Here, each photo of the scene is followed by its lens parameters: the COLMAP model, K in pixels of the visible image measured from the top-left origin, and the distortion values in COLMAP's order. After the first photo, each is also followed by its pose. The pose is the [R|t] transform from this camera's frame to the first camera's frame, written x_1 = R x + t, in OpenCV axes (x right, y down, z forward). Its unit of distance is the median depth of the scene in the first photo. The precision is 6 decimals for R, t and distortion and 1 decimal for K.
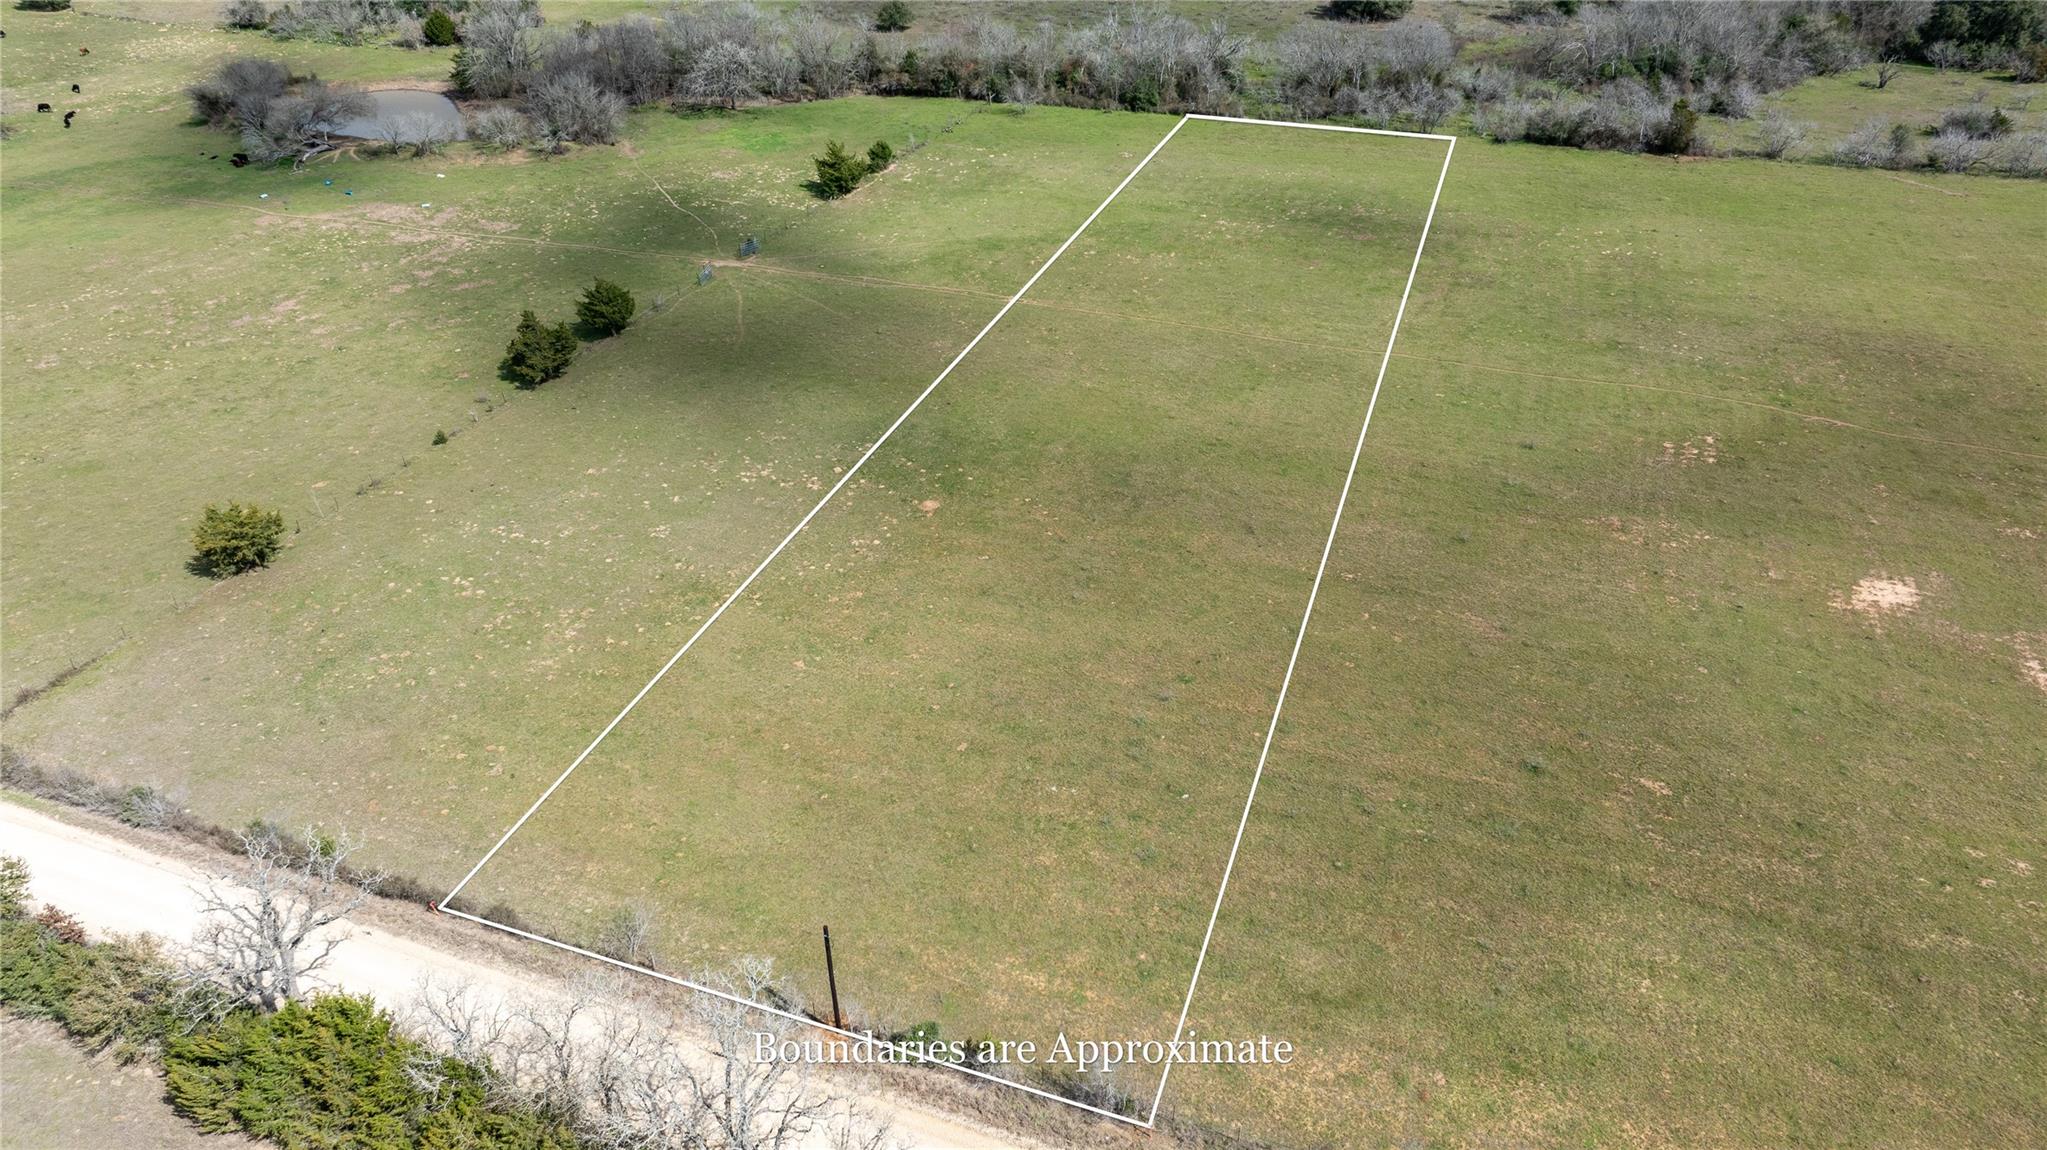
lens RADIAL K [[1440.9, 0, 1023.7], [0, 1440.9, 570.7], [0, 0, 1]] dist [-0.043525, 0.050055]
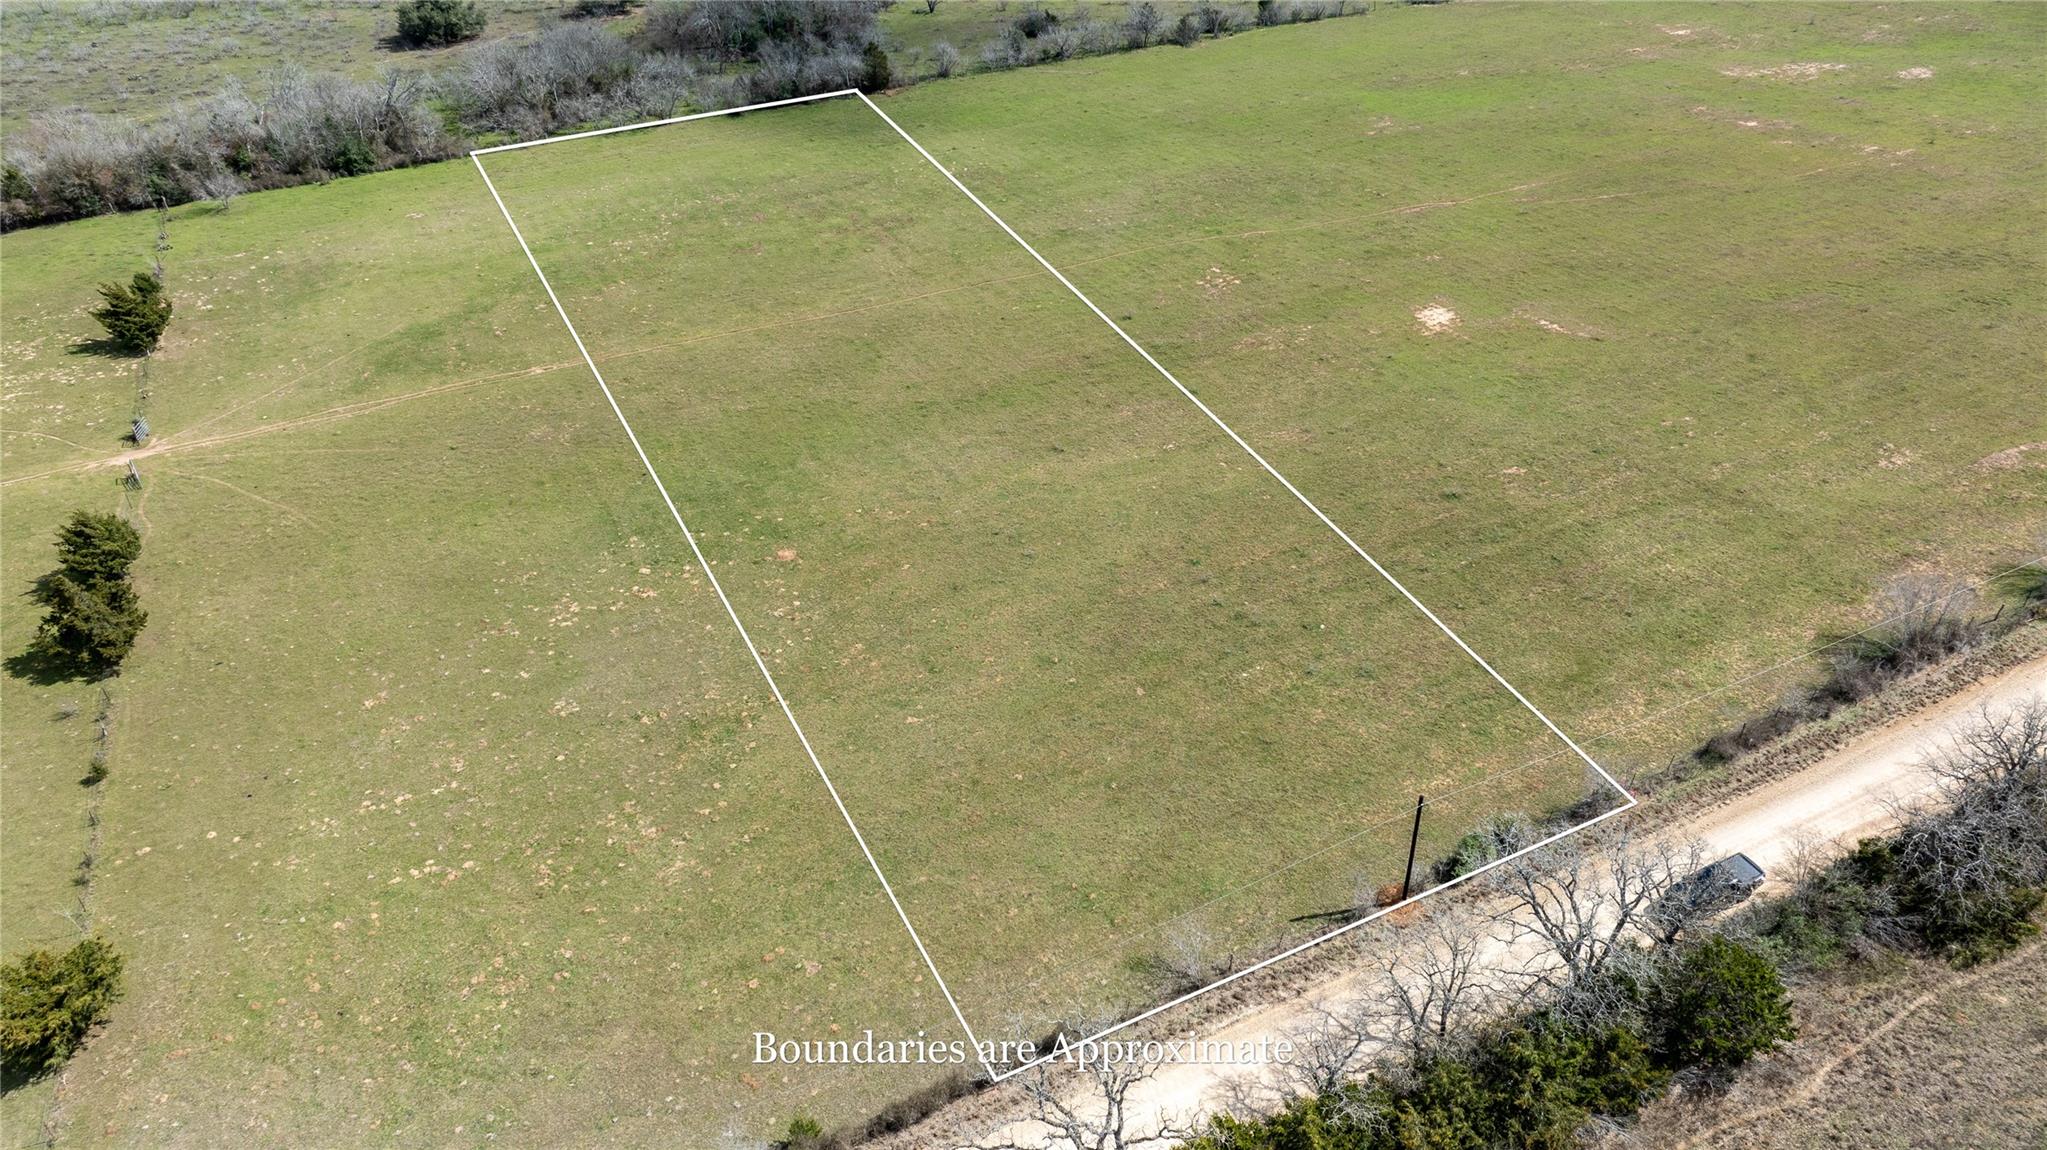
lens RADIAL K [[1440.9, 0, 1026.2], [0, 1440.9, 575.3], [0, 0, 1]] dist [-0.043525, 0.050055]
pose [[0.668400, -0.403294, 0.624976, -0.551304], [0.405848, 0.901888, 0.147936, -0.108513], [-0.623320, 0.154765, 0.766498, 0.186883]]
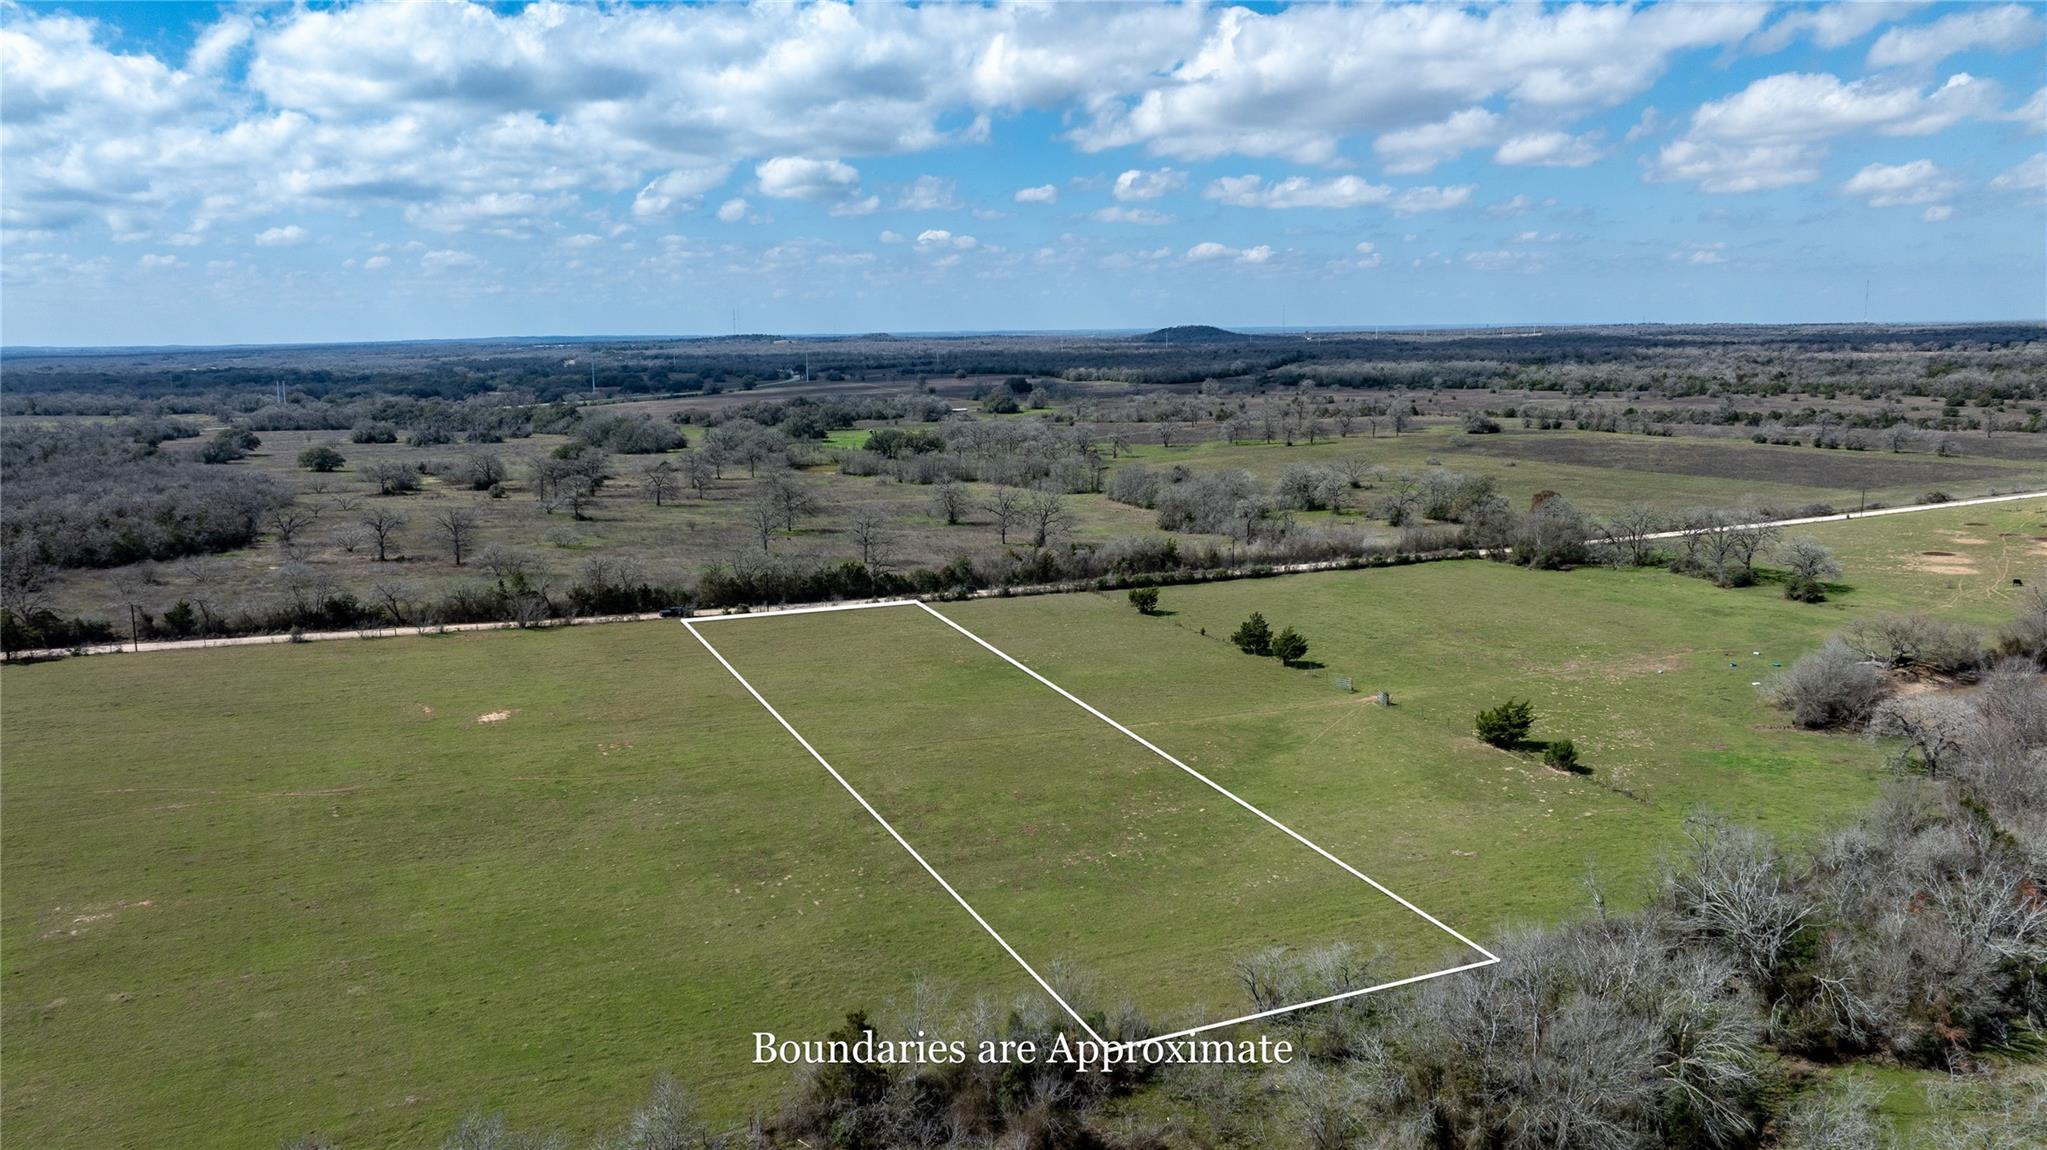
lens RADIAL K [[1440.9, 0, 1021.9], [0, 1440.9, 561.8], [0, 0, 1]] dist [-0.043525, 0.050055]
pose [[-0.701796, 0.135702, -0.699333, 1.218335], [-0.366531, 0.772995, 0.517817, -1.189044], [0.610850, 0.619729, -0.492746, 1.926640]]
